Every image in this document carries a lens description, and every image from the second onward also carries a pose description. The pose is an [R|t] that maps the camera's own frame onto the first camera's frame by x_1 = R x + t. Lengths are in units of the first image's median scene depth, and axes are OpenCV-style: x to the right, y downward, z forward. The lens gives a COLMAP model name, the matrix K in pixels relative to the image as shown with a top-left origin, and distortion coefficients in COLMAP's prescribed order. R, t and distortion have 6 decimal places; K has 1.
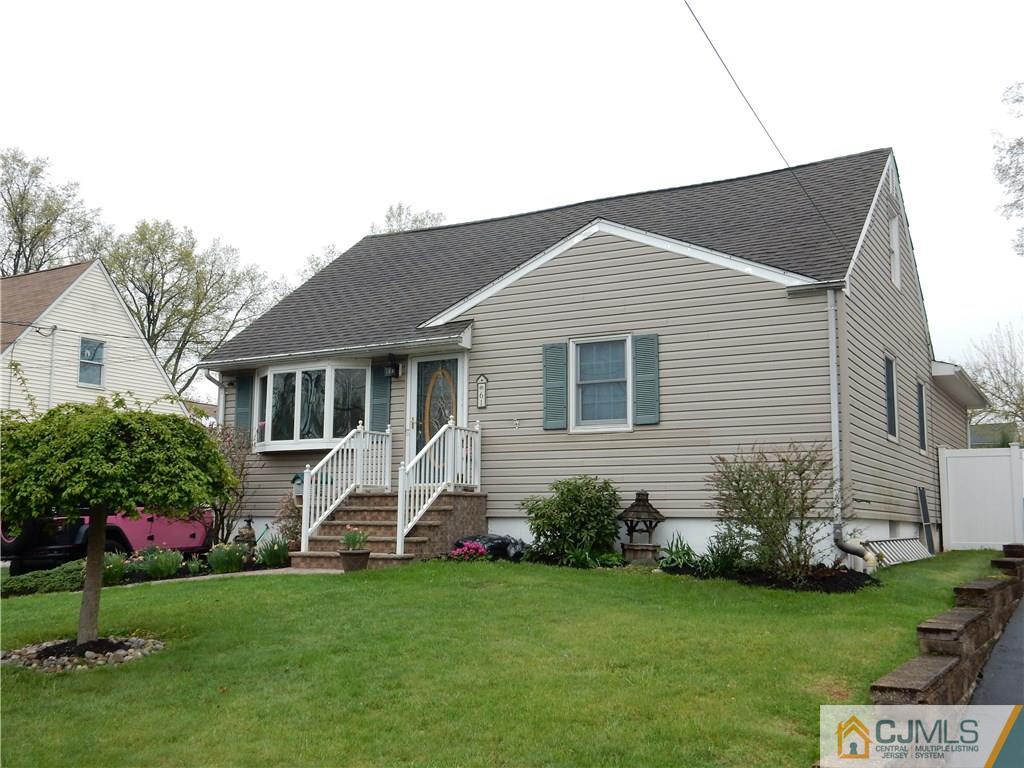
lens RADIAL K [[1058.1, 0, 512.0], [0, 1058.1, 384.0], [0, 0, 1]] dist [-0.025032, -0.006987]
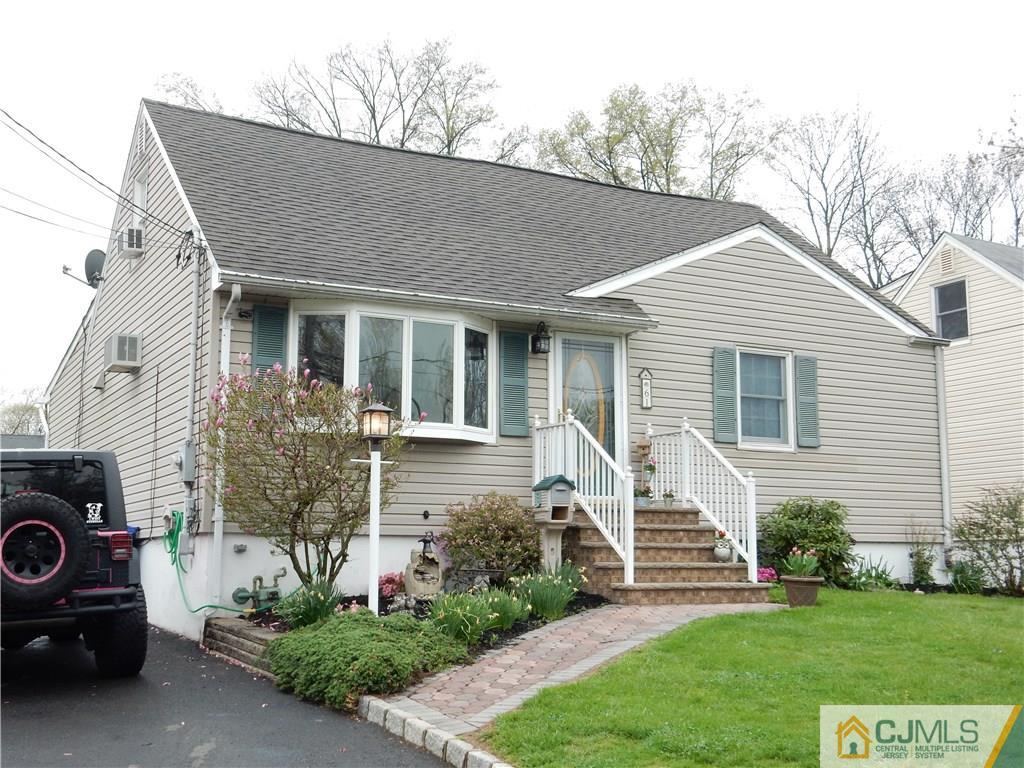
lens RADIAL K [[1301.6, 0, 512.0], [0, 1301.6, 384.0], [0, 0, 1]] dist [0.013188, 0.005799]
pose [[0.490555, 0.110578, 0.864366, -1.023198], [-0.116509, 0.991333, -0.060699, 0.082251], [-0.863587, -0.070930, 0.499186, 0.607006]]
